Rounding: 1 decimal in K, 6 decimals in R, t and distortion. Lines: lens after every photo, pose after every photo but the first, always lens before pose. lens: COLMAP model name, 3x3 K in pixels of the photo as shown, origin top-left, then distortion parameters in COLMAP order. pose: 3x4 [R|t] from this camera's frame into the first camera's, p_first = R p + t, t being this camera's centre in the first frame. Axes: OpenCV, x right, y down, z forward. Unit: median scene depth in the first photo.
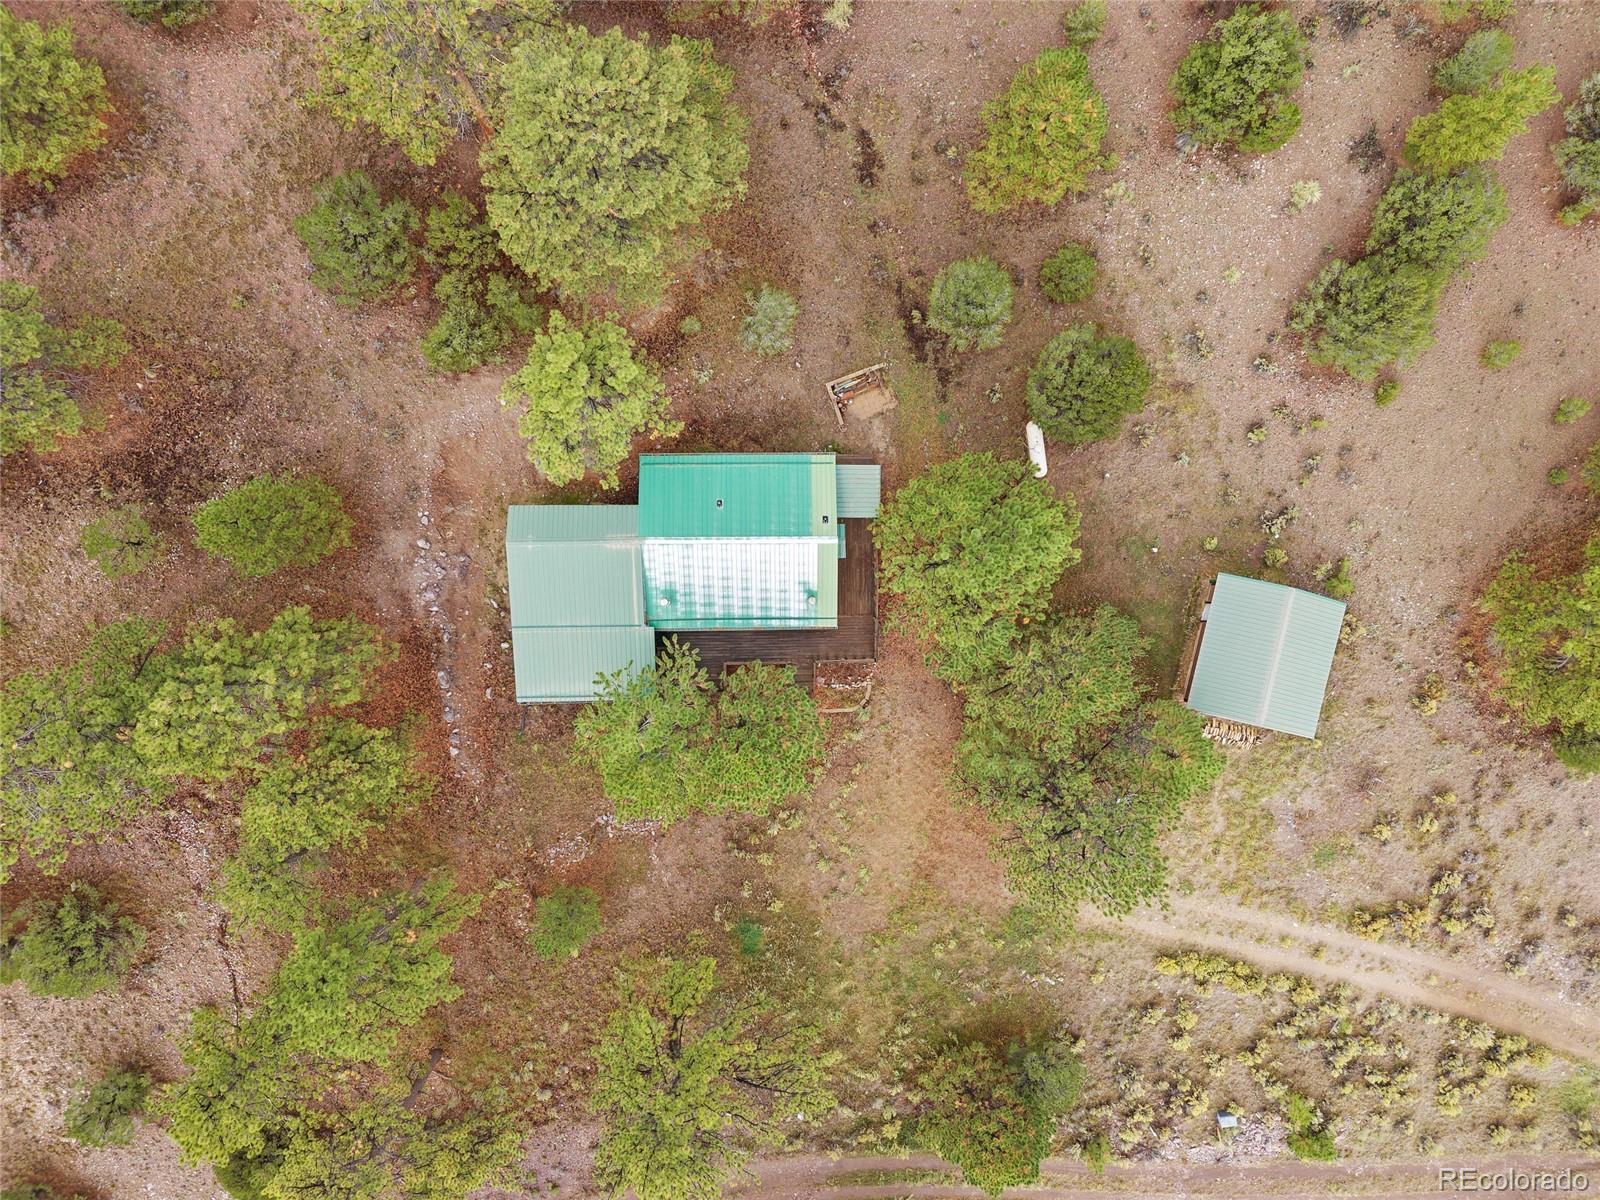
lens RADIAL K [[1104.6, 0, 800.0], [0, 1104.6, 600.0], [0, 0, 1]] dist [0.065161, -0.094844]
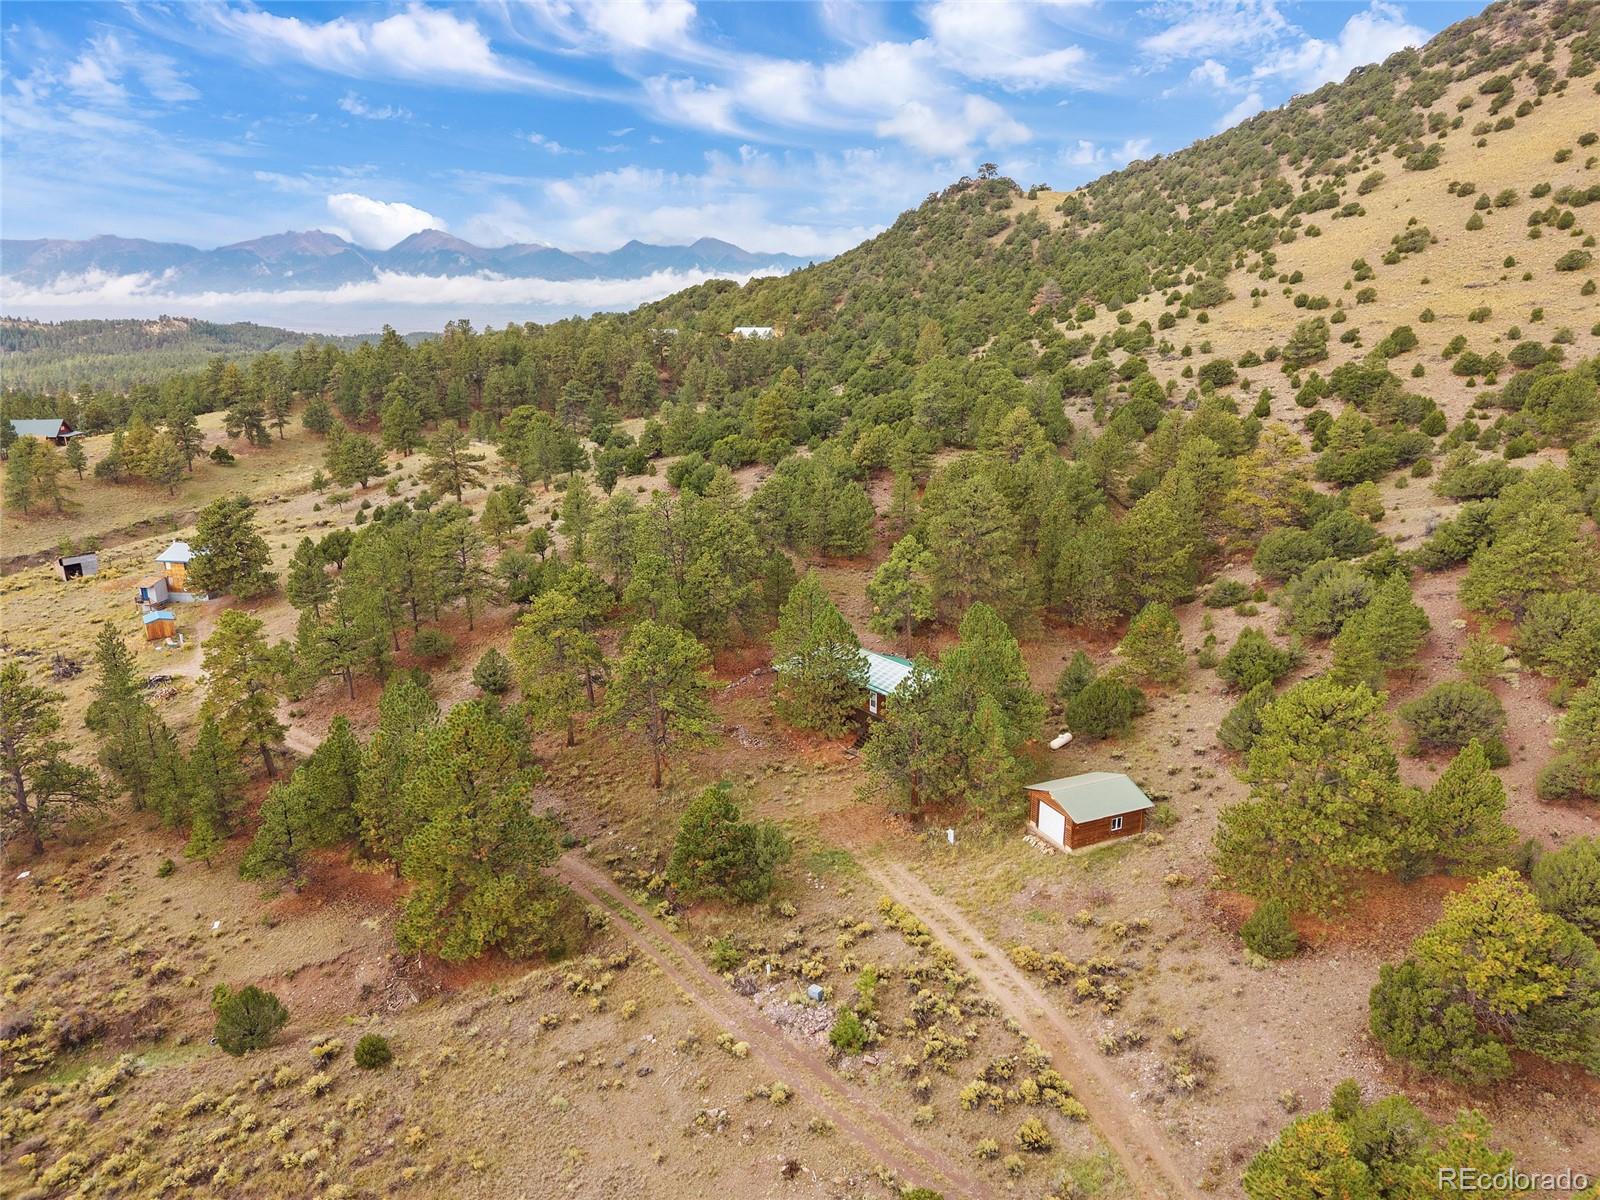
lens RADIAL K [[1074.6, 0, 801.6], [0, 1074.6, 593.5], [0, 0, 1]] dist [0.023012, -0.017780]
pose [[0.606815, 0.199233, -0.769468, 1.244887], [-0.794841, 0.154041, -0.586940, 1.161301], [0.001592, 0.967769, 0.251833, 0.375393]]
